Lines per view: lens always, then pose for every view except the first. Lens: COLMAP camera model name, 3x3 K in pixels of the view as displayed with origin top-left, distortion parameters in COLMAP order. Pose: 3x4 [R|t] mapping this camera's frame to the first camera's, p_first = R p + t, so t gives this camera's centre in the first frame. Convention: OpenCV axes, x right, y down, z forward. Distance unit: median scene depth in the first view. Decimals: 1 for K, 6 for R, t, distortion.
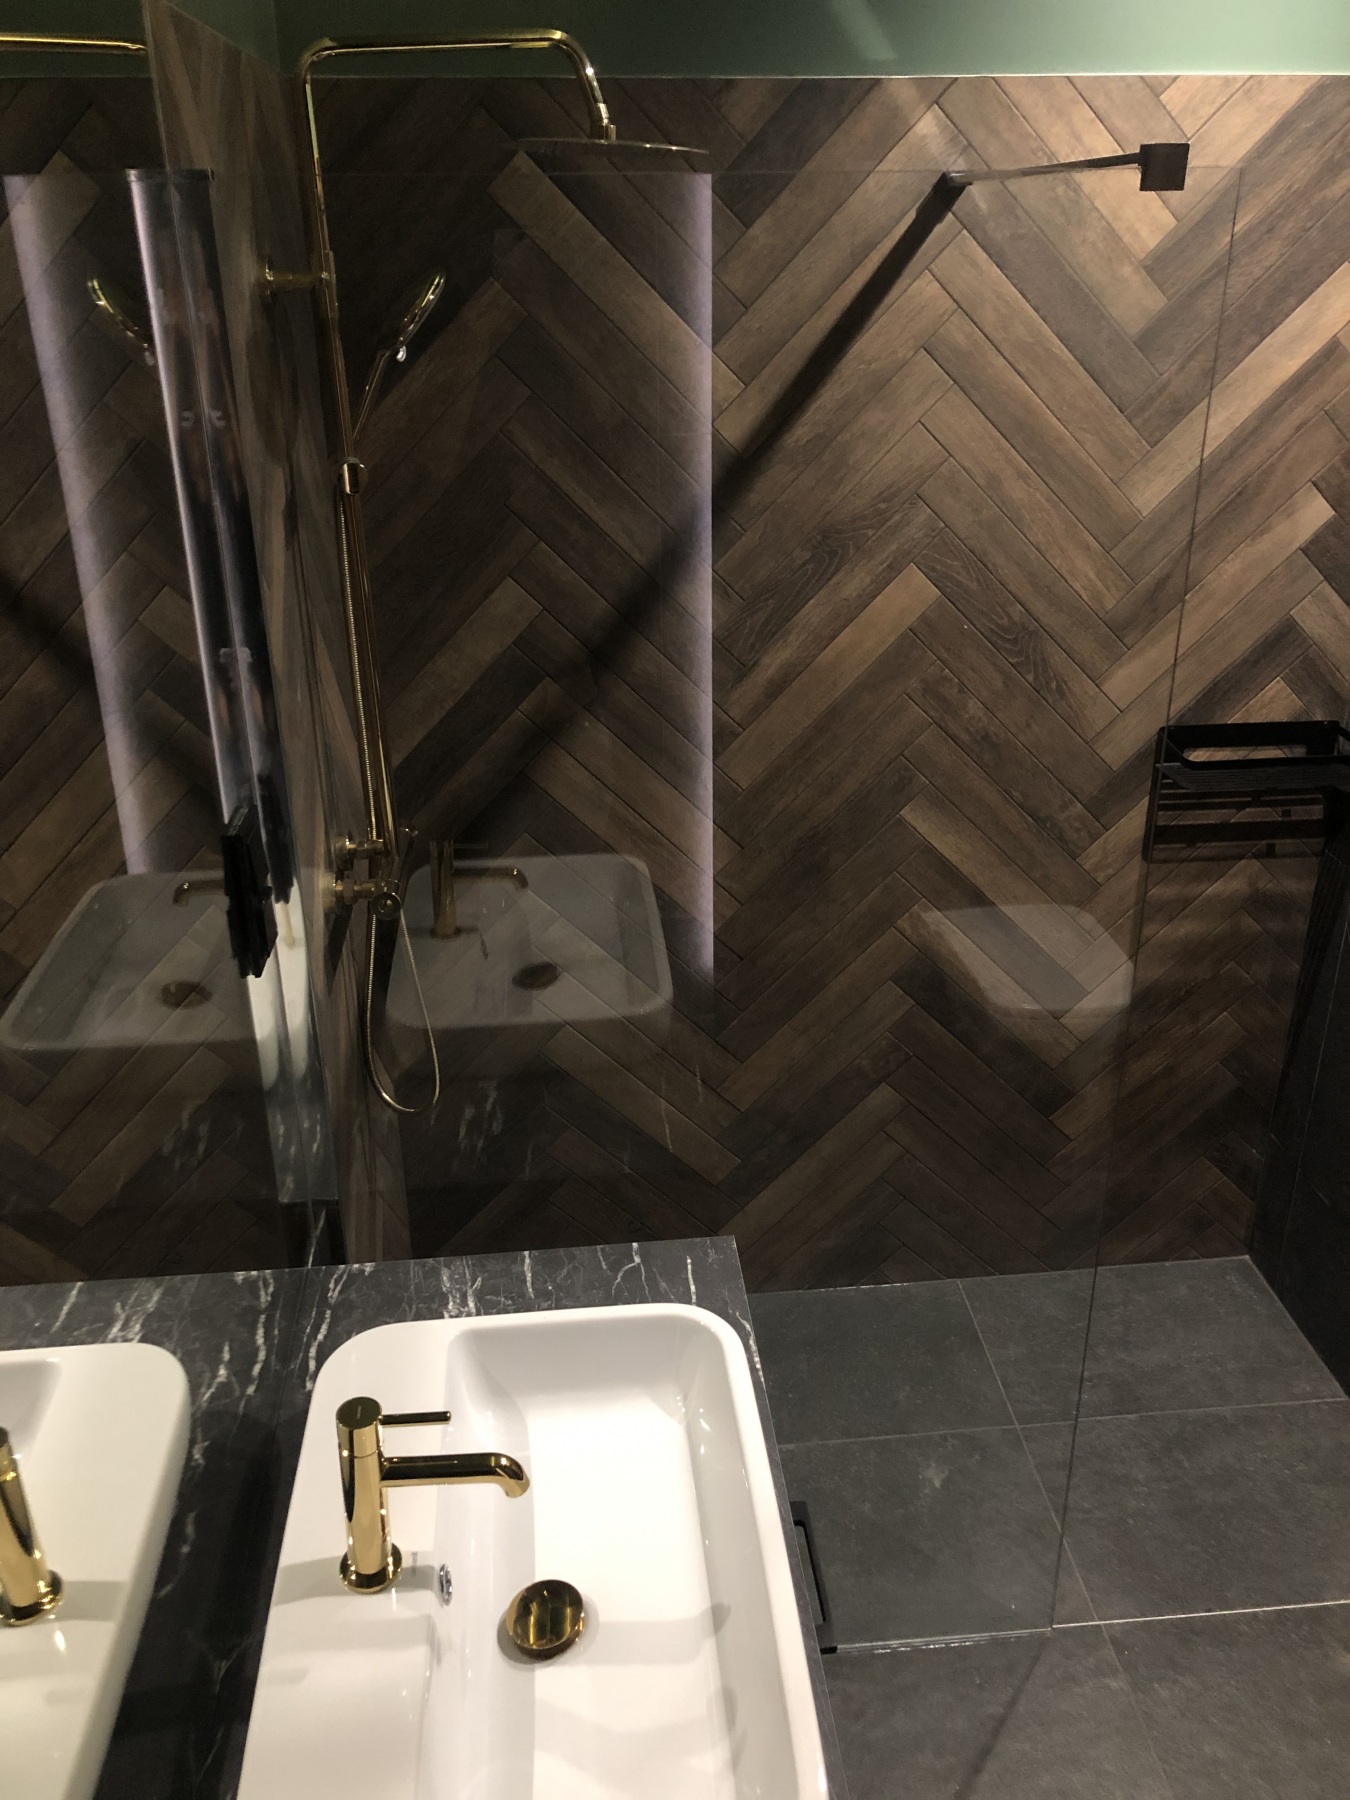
lens RADIAL K [[1466.8, 0, 678.6], [0, 1466.8, 888.1], [0, 0, 1]] dist [0.043198, -0.039199]
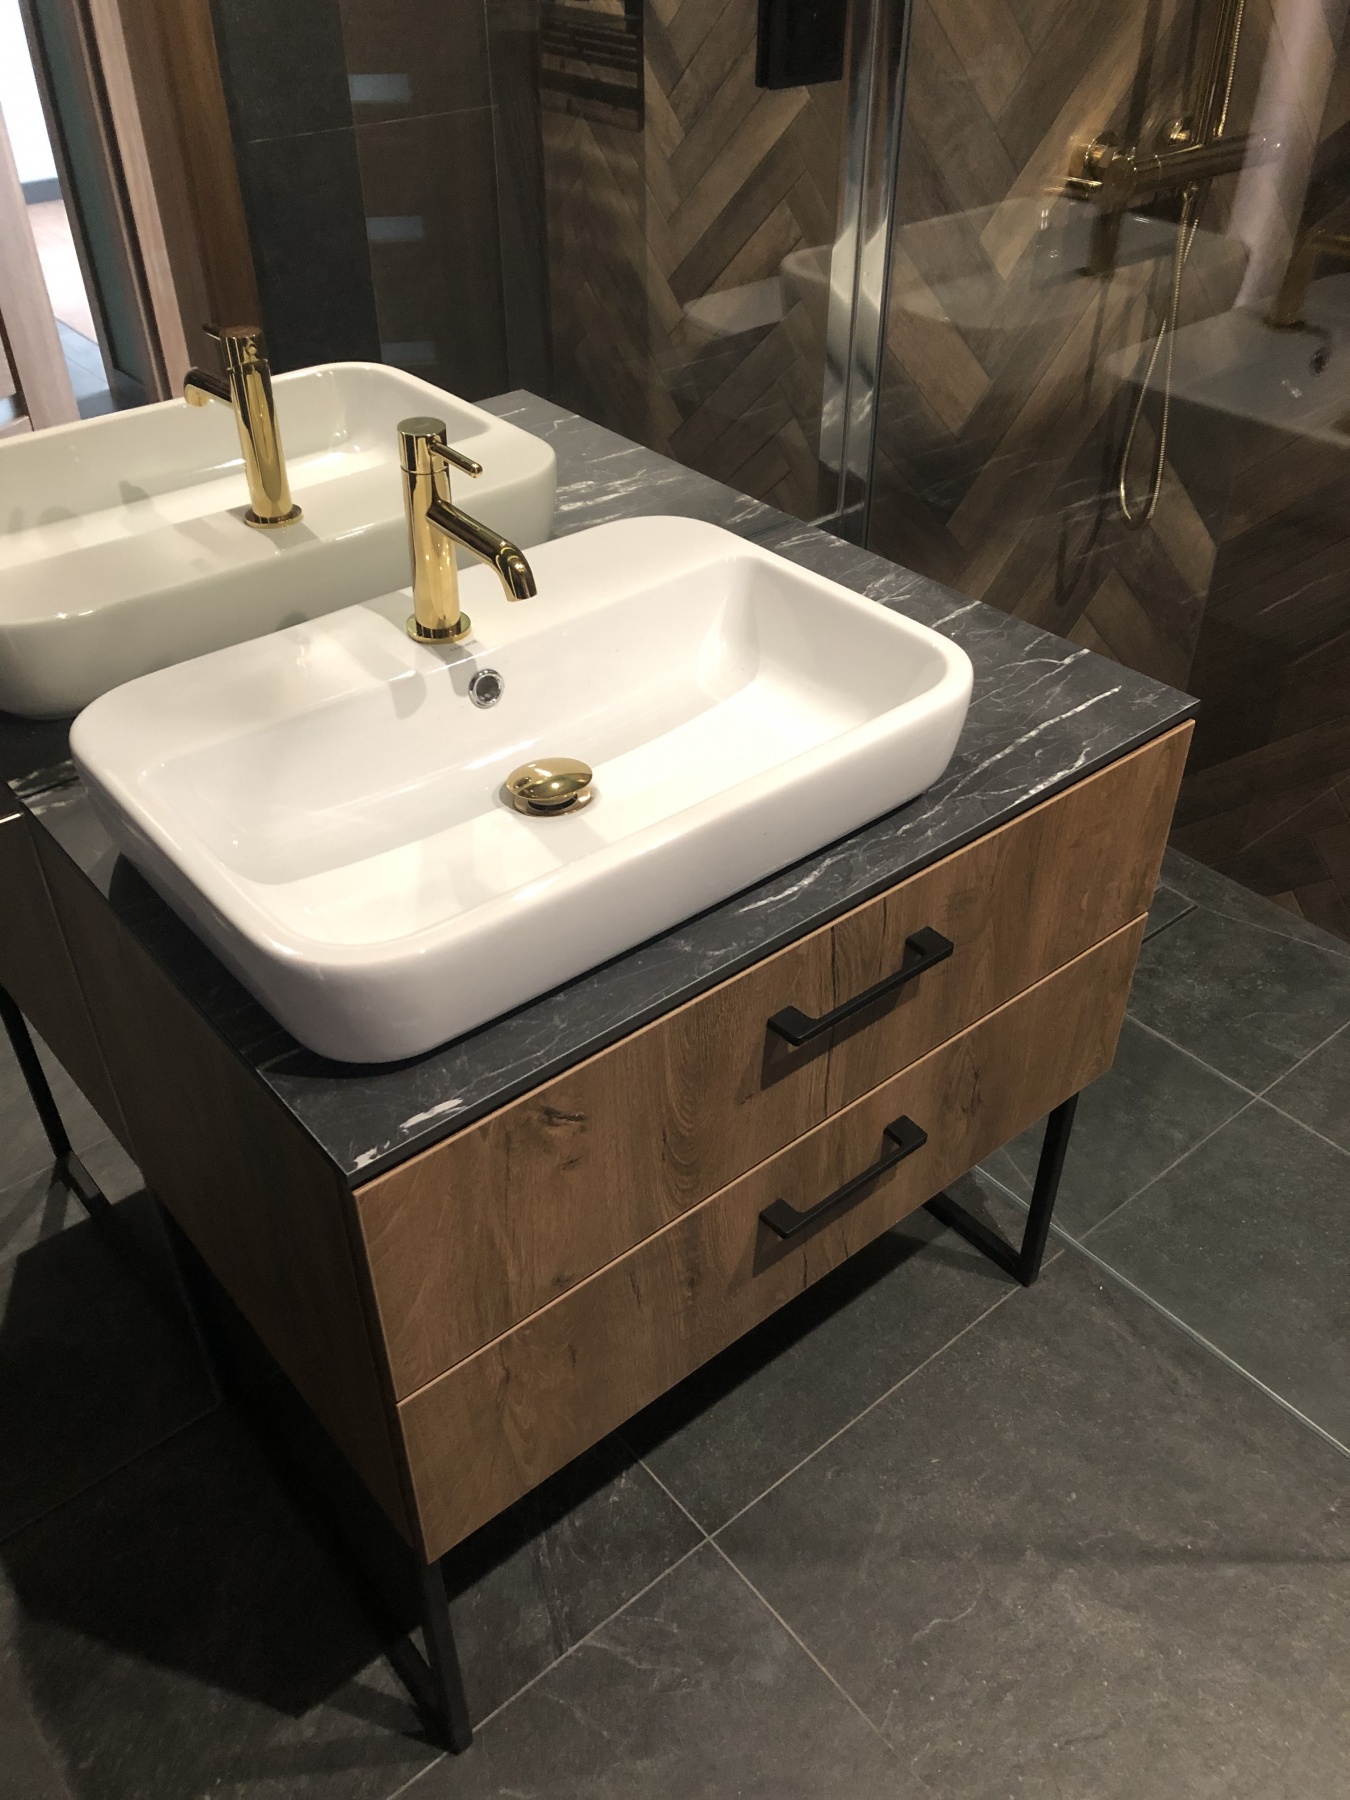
lens RADIAL K [[1466.8, 0, 681.5], [0, 1466.8, 886.9], [0, 0, 1]] dist [0.043198, -0.039199]
pose [[0.566425, 0.511577, -0.646105, 0.316597], [-0.341843, 0.859222, 0.380634, 0.099260], [0.749871, 0.005266, 0.661563, 0.260006]]
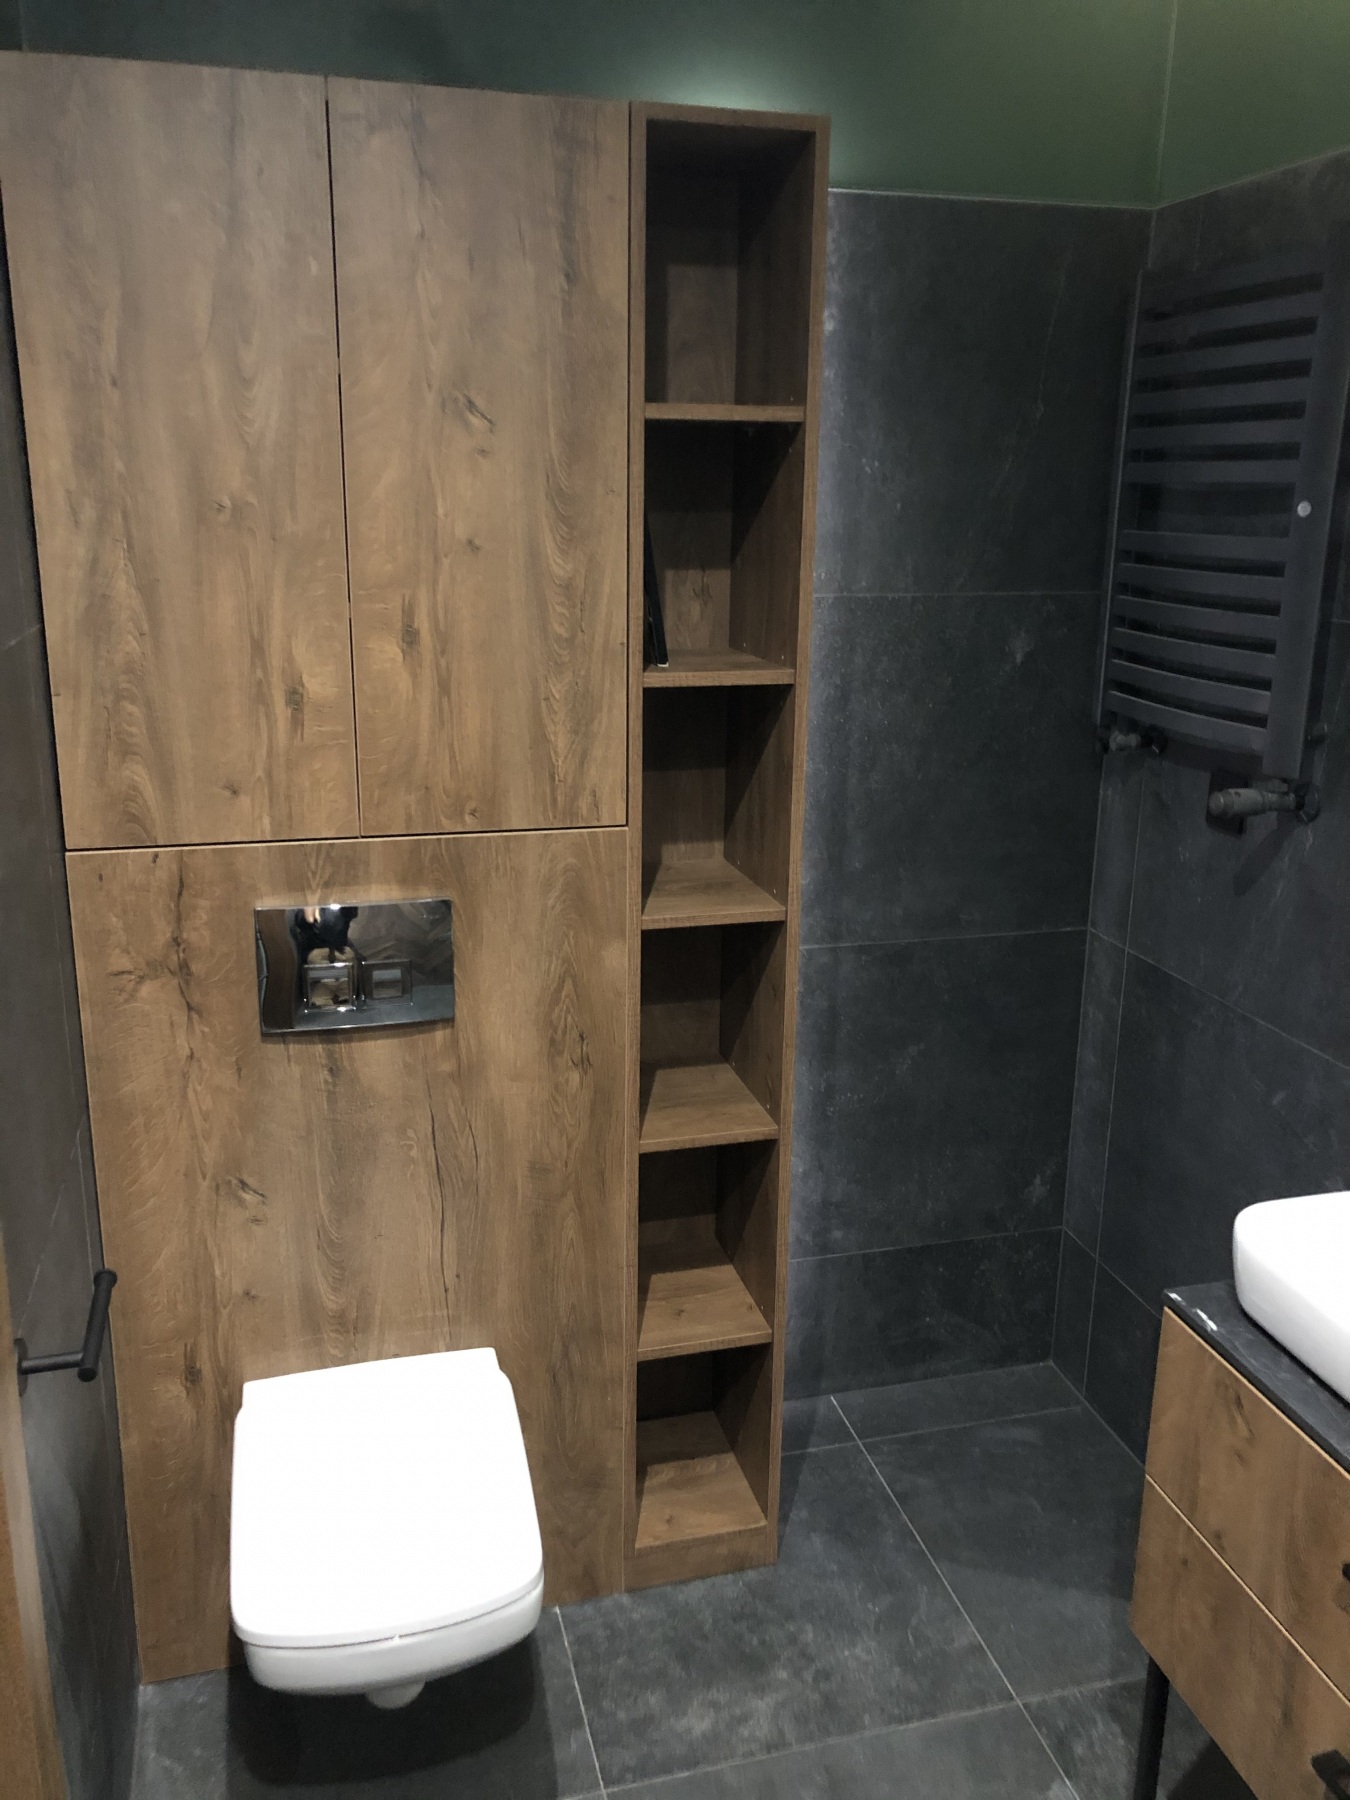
lens RADIAL K [[1466.8, 0, 673.8], [0, 1466.8, 885.3], [0, 0, 1]] dist [0.043198, -0.039199]
pose [[-0.986252, 0.041612, -0.159926, 0.404759], [-0.068972, 0.775795, 0.627204, -0.250890], [0.150169, 0.629612, -0.762259, 0.829551]]
